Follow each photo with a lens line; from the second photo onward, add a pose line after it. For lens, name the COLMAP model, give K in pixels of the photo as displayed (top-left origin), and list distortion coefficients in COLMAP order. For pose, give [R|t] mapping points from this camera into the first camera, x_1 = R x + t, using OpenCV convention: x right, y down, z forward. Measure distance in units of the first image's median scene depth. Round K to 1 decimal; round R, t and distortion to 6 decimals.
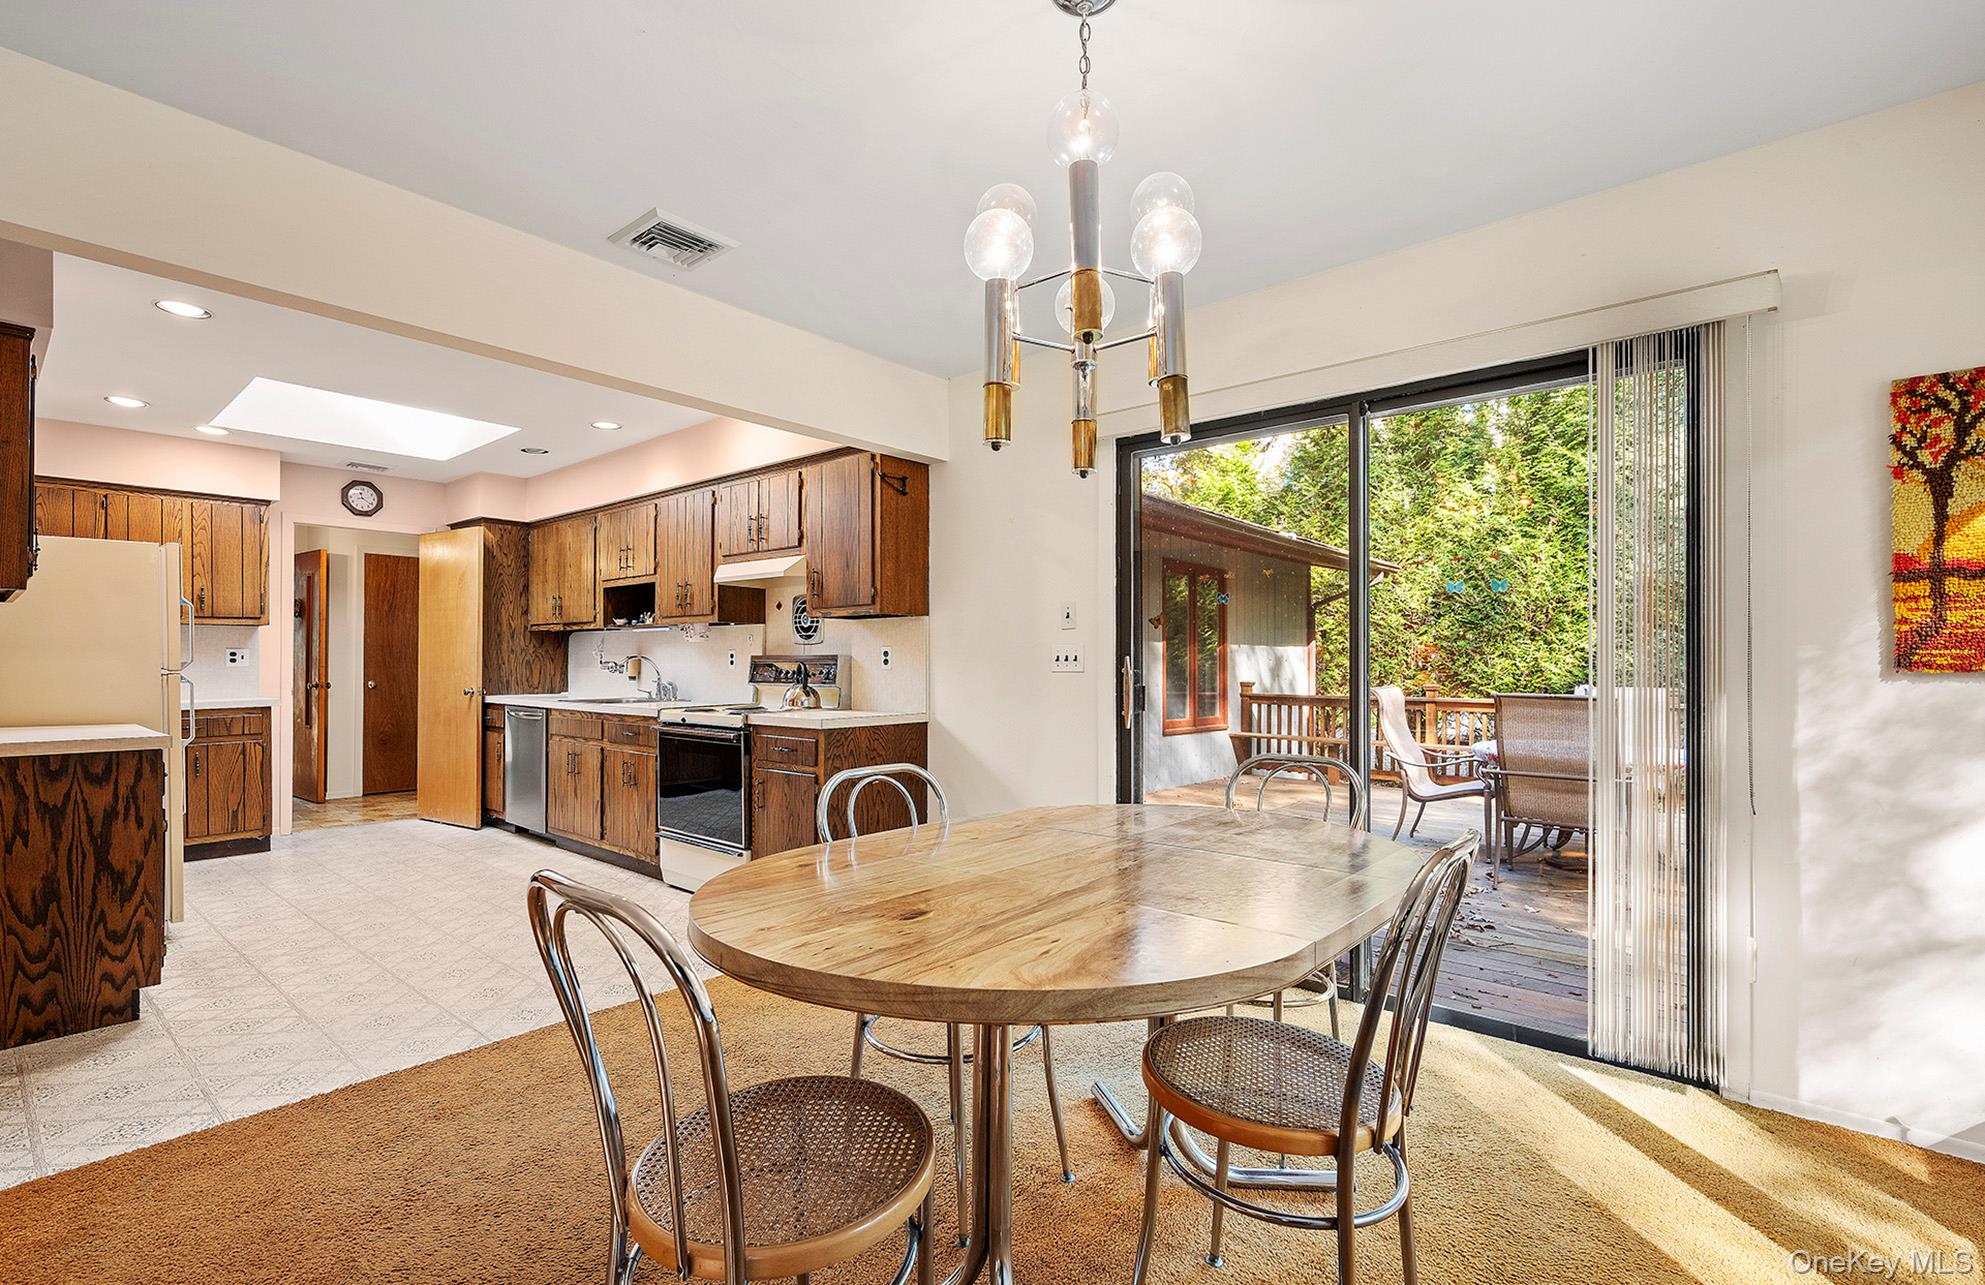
lens RADIAL K [[882.3, 0, 990.5], [0, 882.3, 667.4], [0, 0, 1]] dist [0.003736, -0.001256]
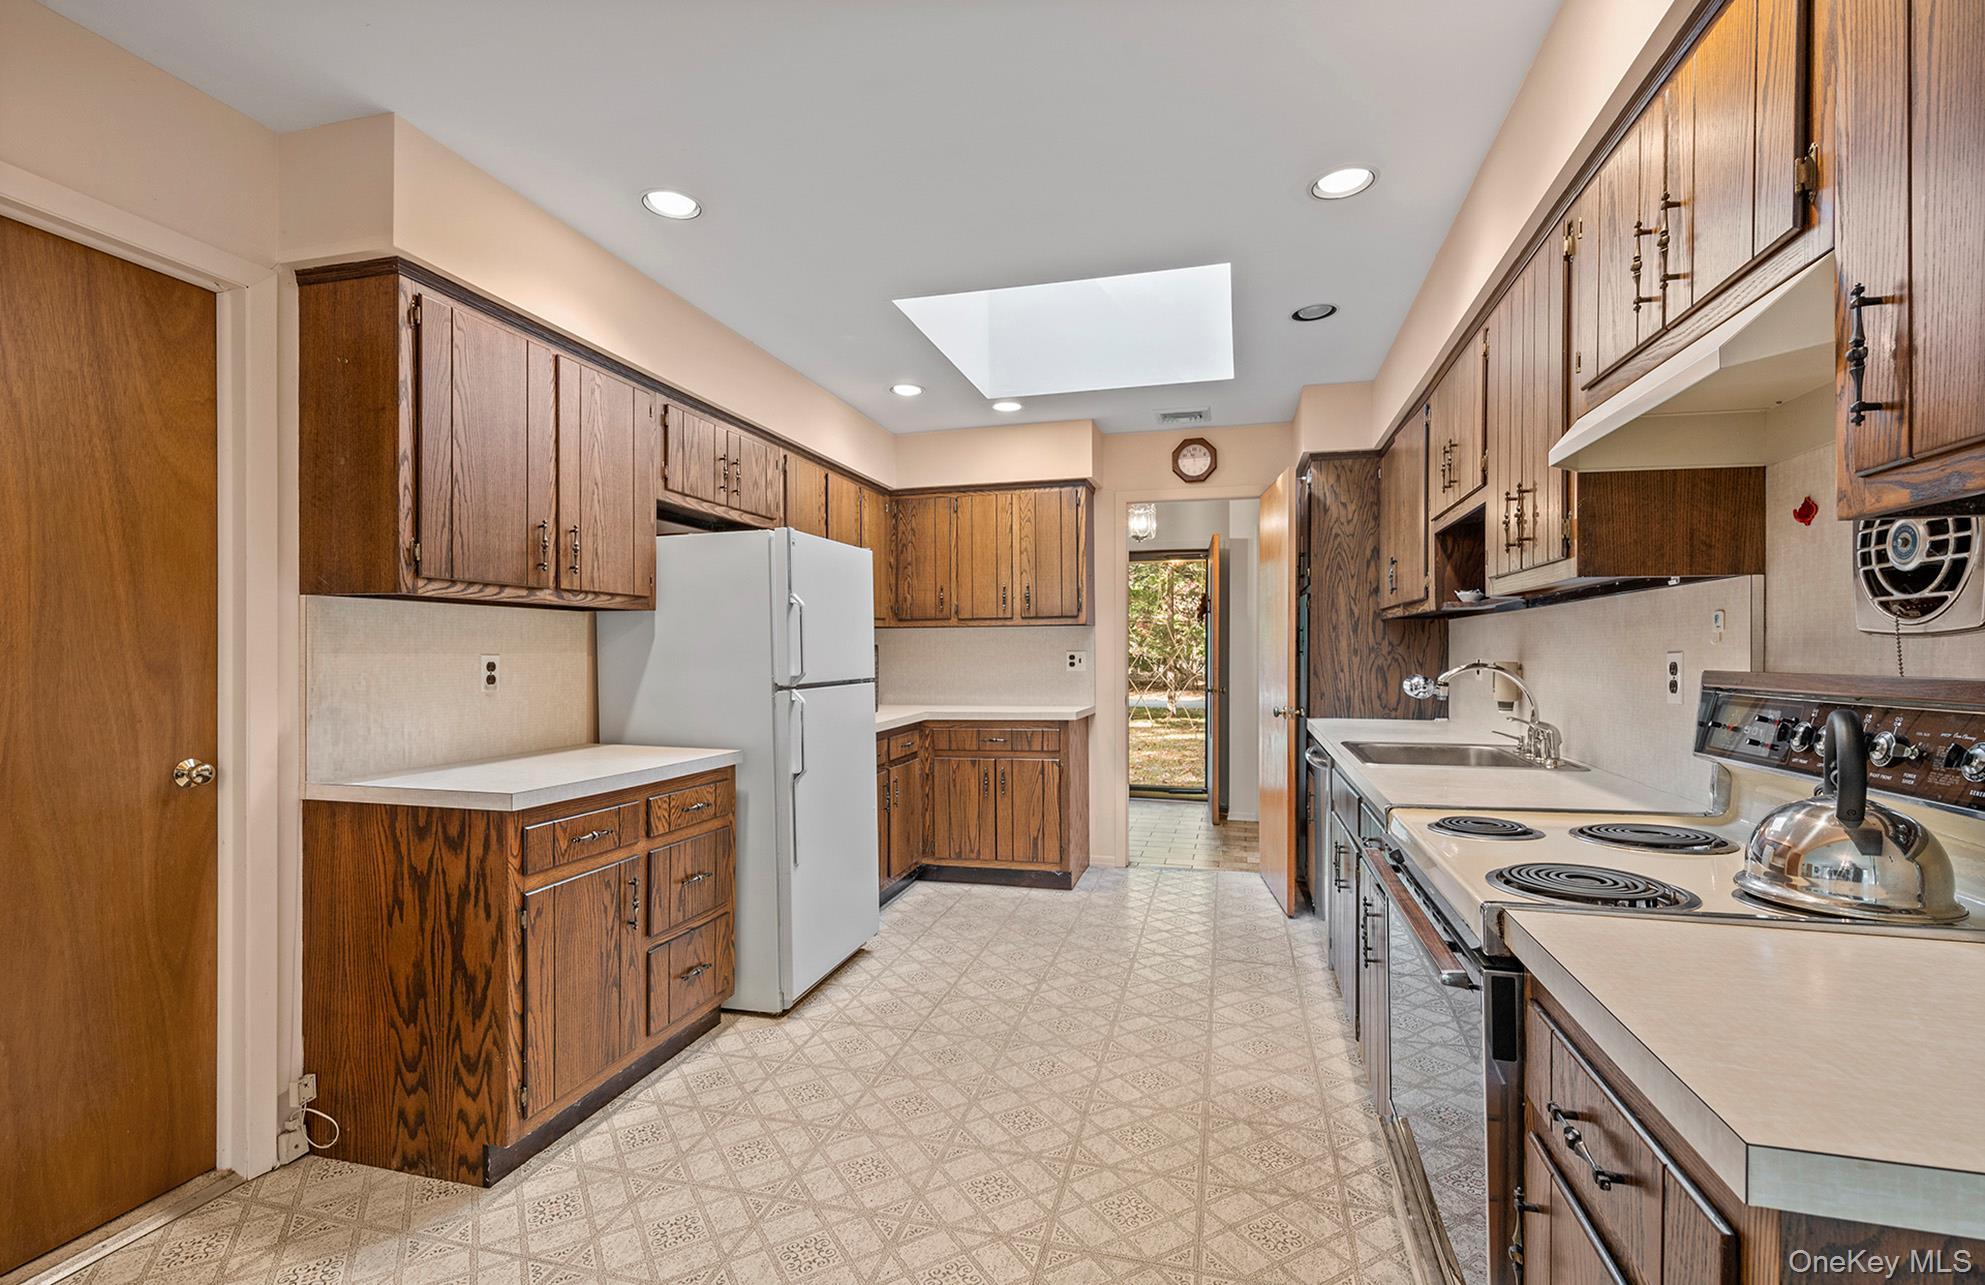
lens RADIAL K [[882.3, 0, 999.5], [0, 882.3, 650.3], [0, 0, 1]] dist [0.003736, -0.001256]
pose [[0.428987, -0.004113, -0.903301, -0.113993], [-0.003276, 0.999976, -0.006109, -0.025407], [0.903305, 0.005580, 0.428964, 0.851538]]
